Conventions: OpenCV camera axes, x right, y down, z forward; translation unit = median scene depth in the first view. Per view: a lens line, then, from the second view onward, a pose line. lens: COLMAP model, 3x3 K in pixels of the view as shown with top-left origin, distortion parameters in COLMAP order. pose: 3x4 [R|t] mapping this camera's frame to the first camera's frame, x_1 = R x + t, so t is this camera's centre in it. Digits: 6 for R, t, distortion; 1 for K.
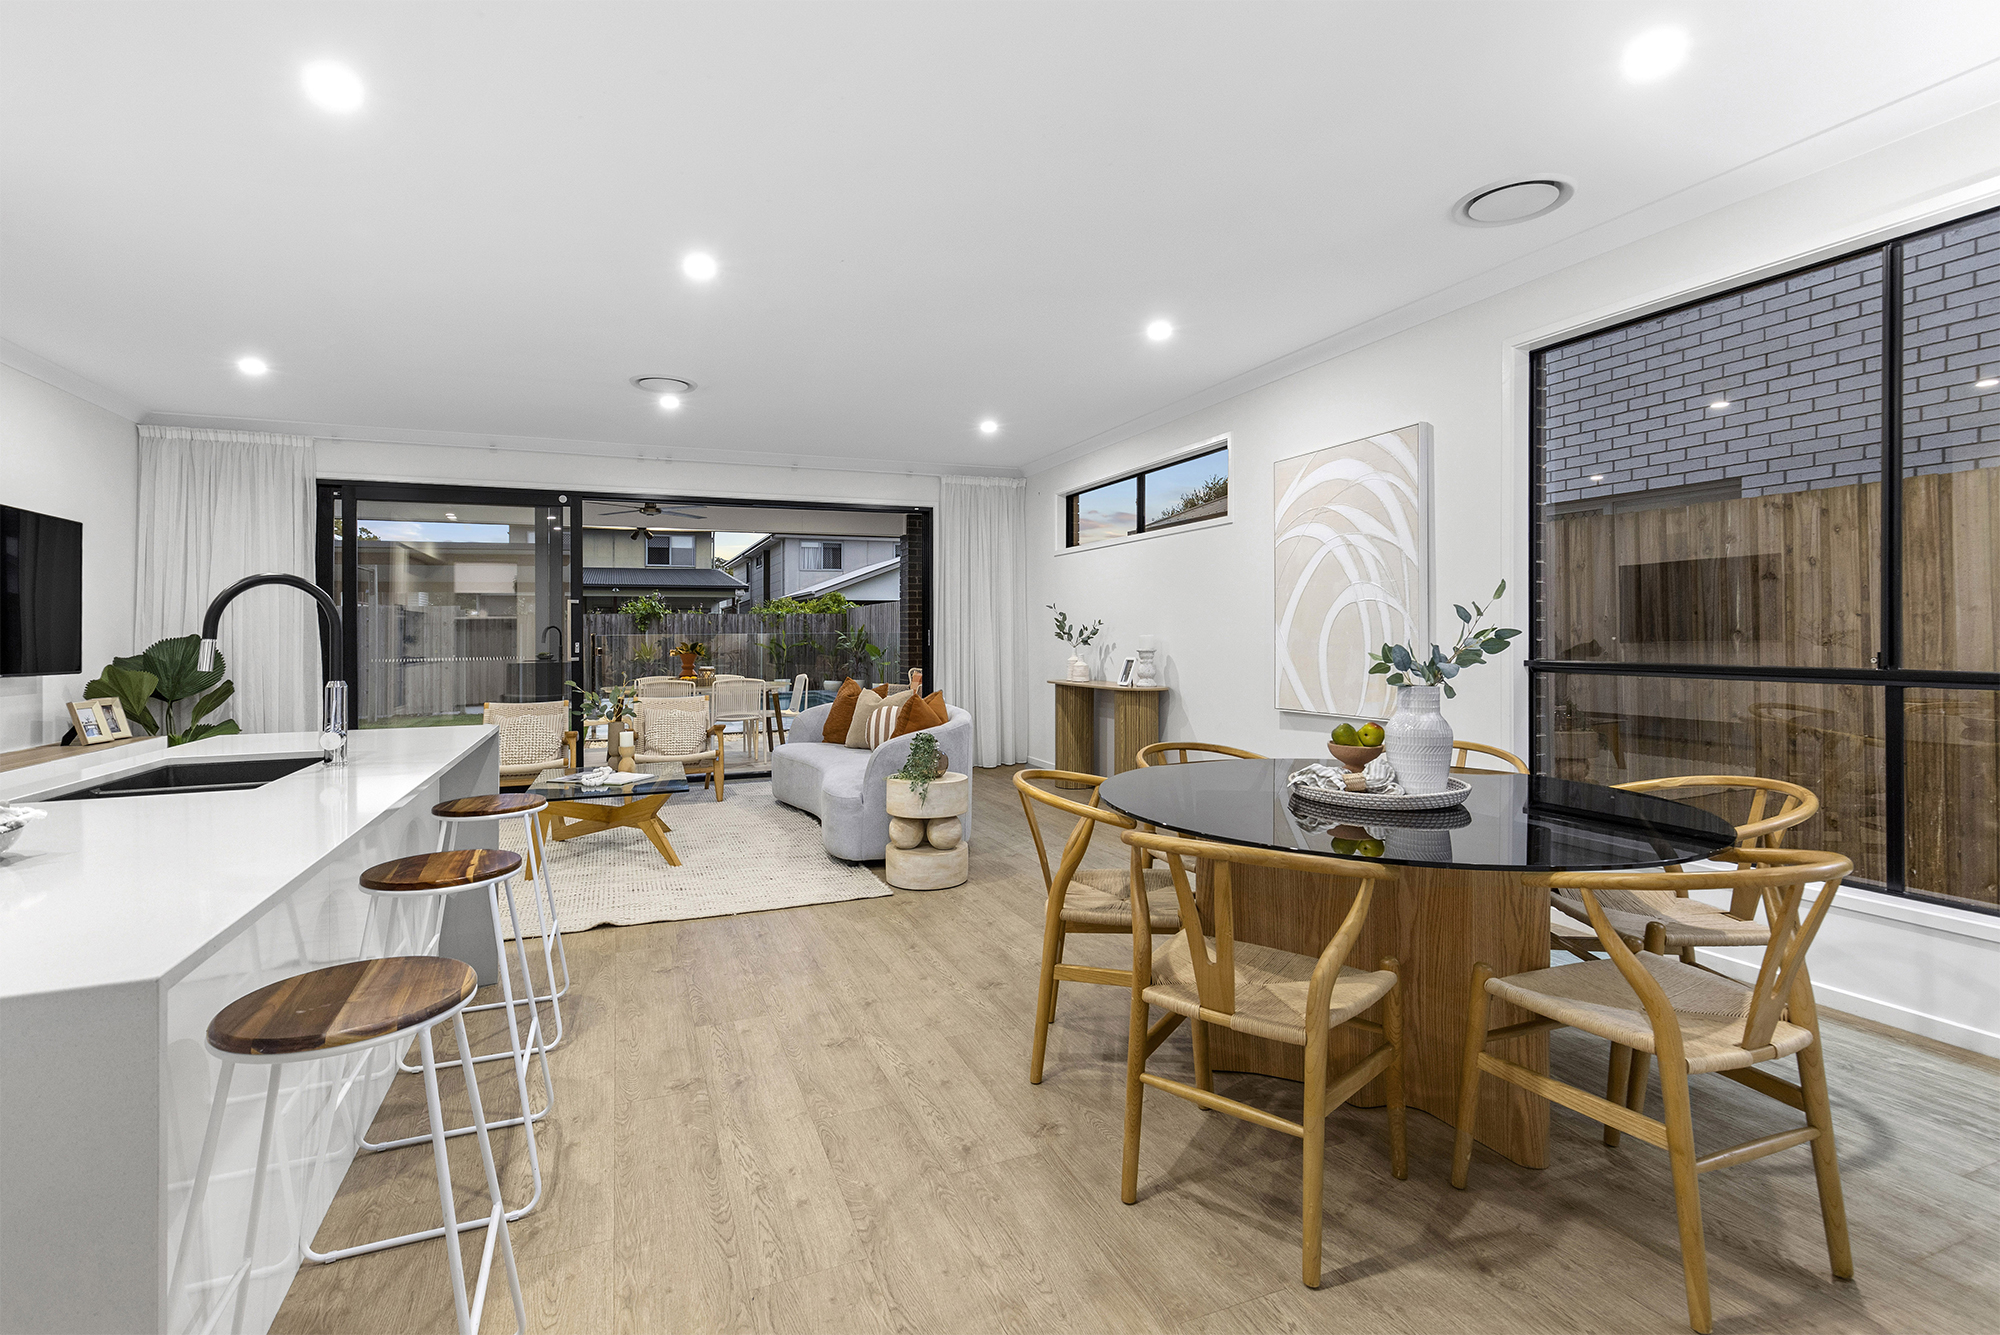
lens RADIAL K [[886.8, 0, 1002.3], [0, 886.8, 607.9], [0, 0, 1]] dist [0.007412, -0.002995]
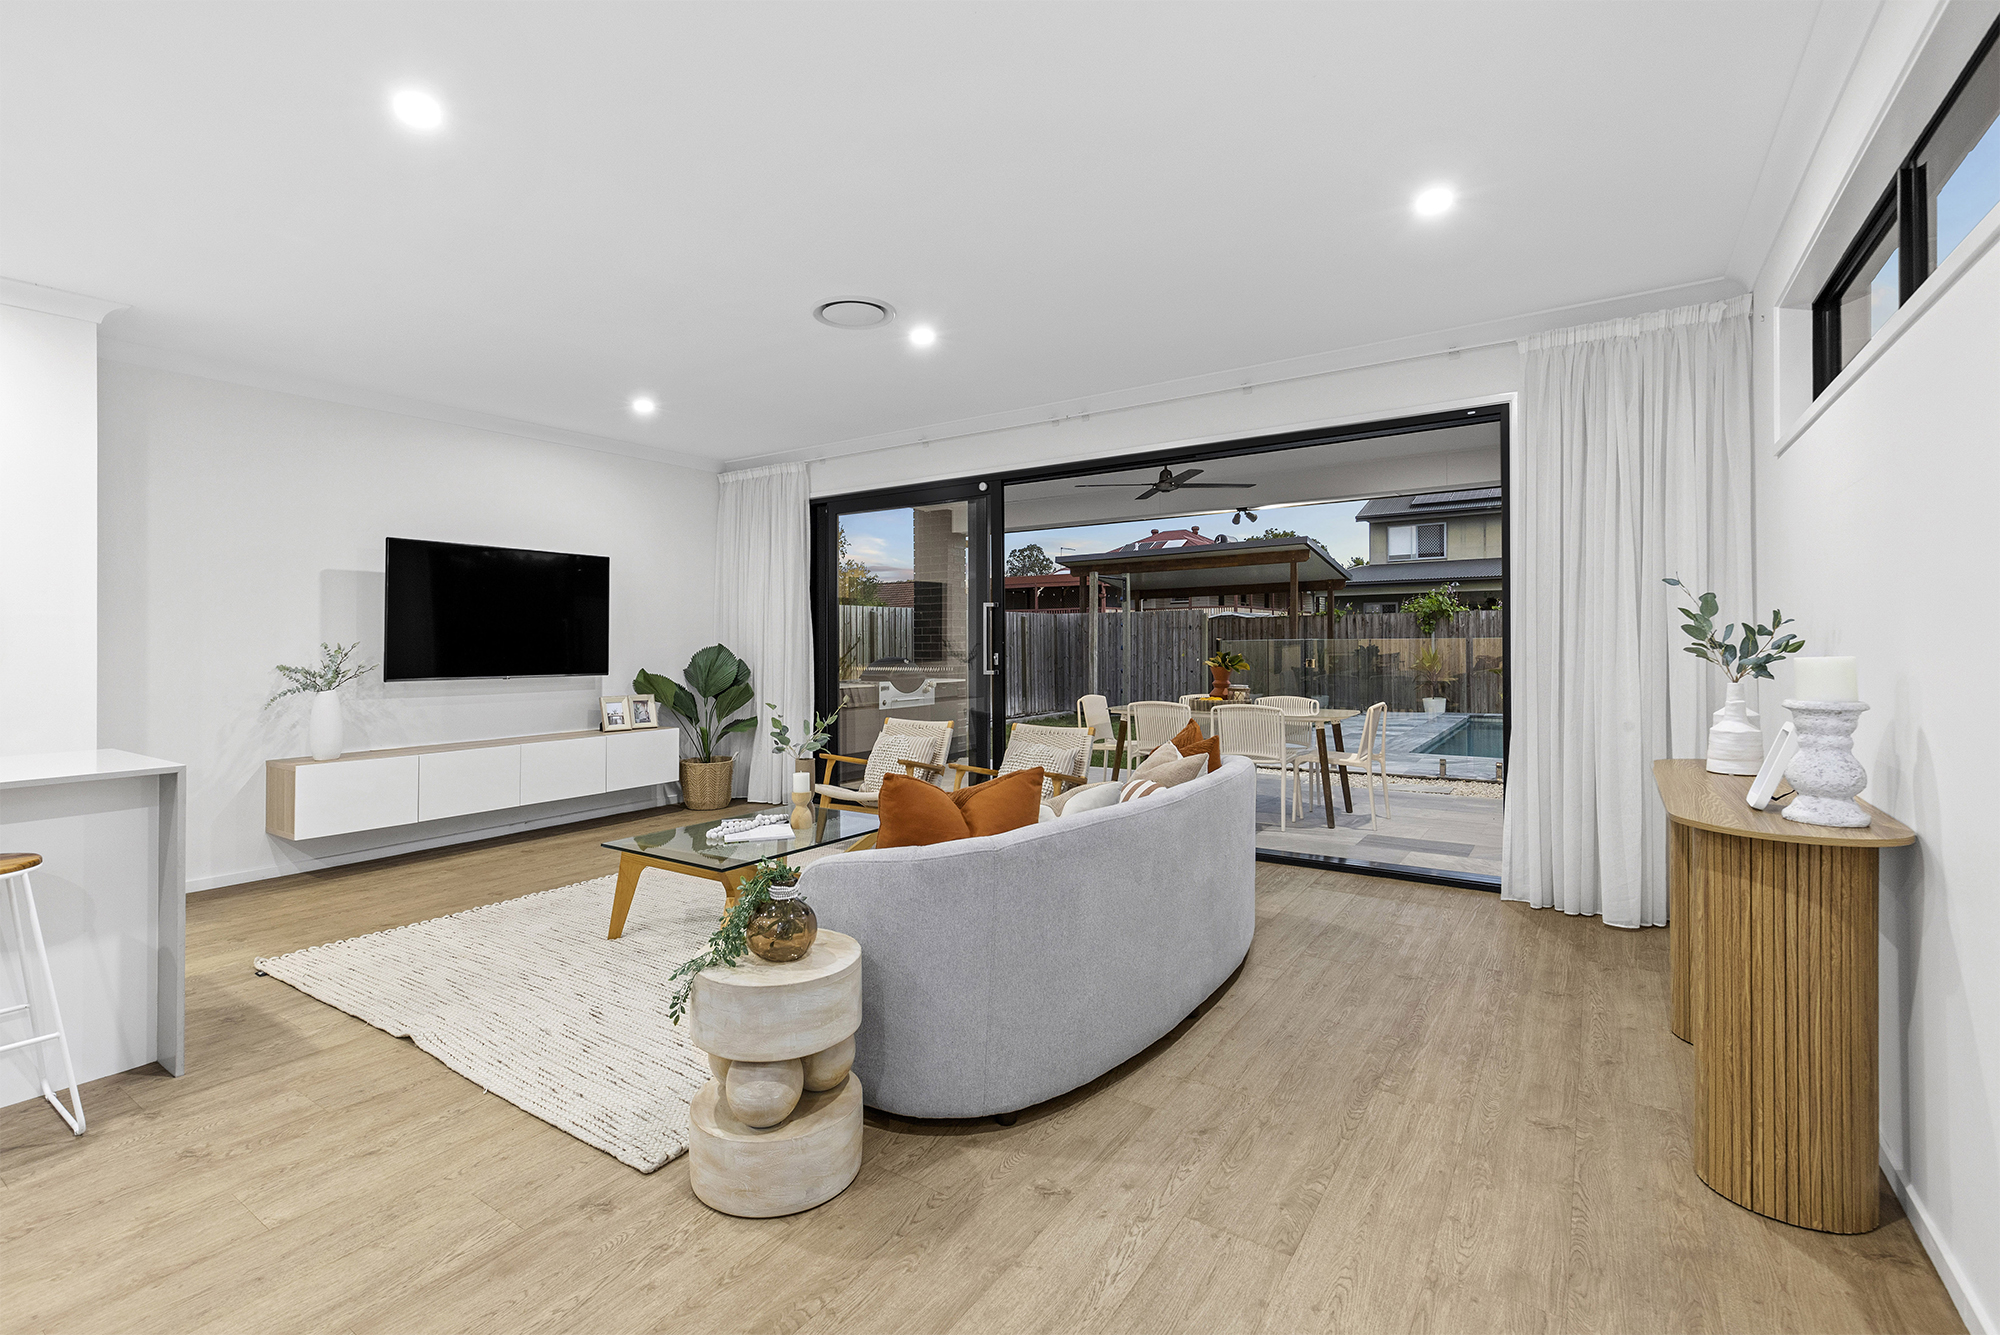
lens RADIAL K [[905.0, 0, 995.3], [0, 905.0, 634.1], [0, 0, 1]] dist [0.003148, 0.000225]
pose [[0.541935, -0.003822, -0.840412, 0.590098], [0.029286, 0.999468, 0.014340, 0.020115], [0.839910, -0.032383, 0.541759, 1.258764]]
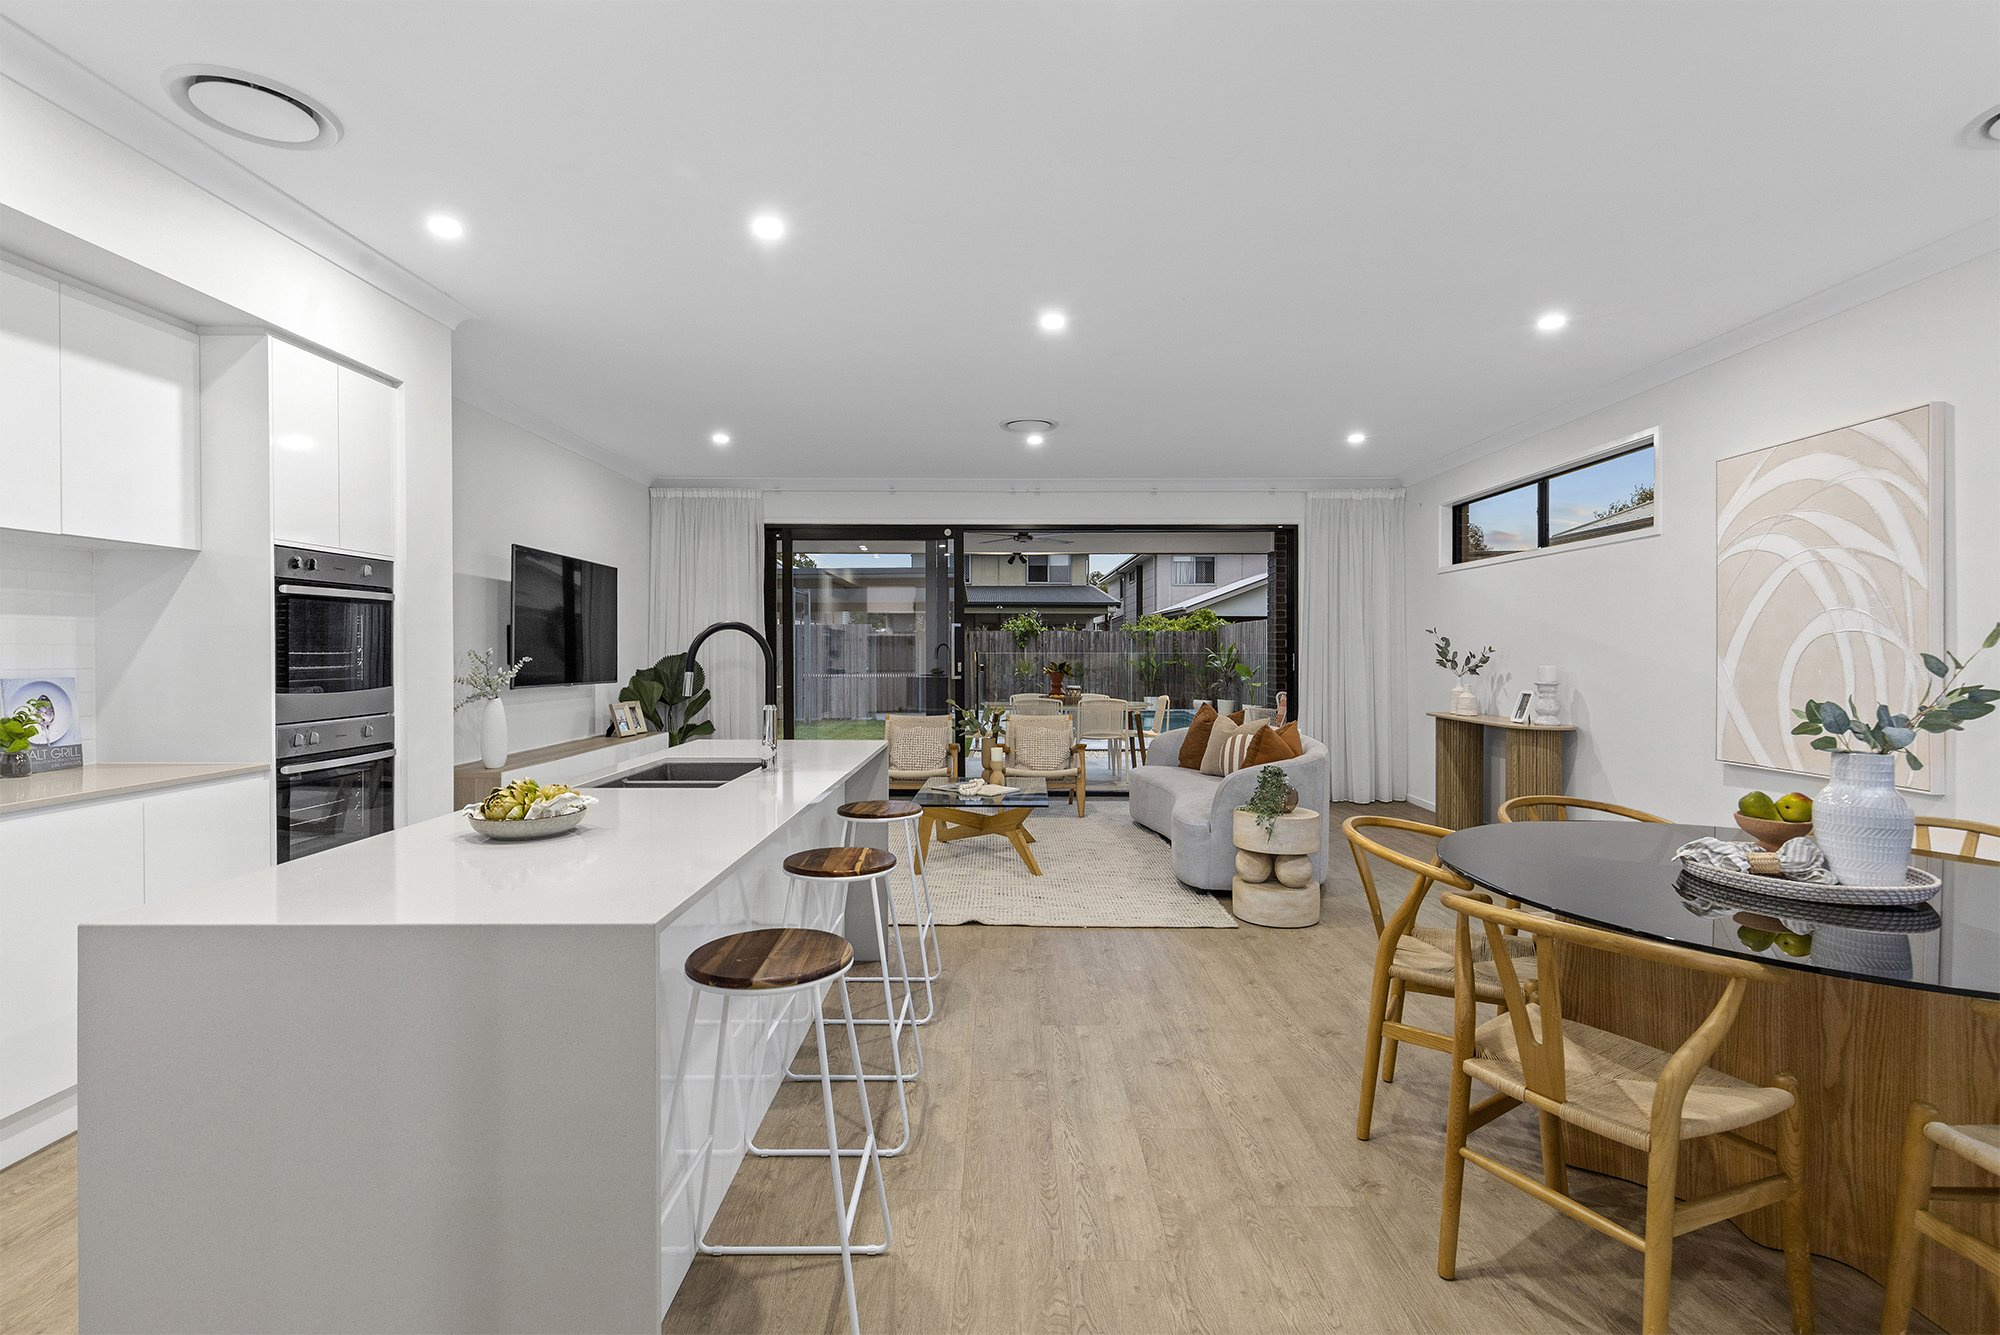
lens RADIAL K [[920.3, 0, 1029.0], [0, 920.3, 630.0], [0, 0, 1]] dist [0.002375, 0.000044]
pose [[0.927999, 0.003306, -0.372569, 0.059437], [-0.000093, 0.999963, 0.008642, -0.025991], [0.372583, -0.007985, 0.927964, -0.056120]]
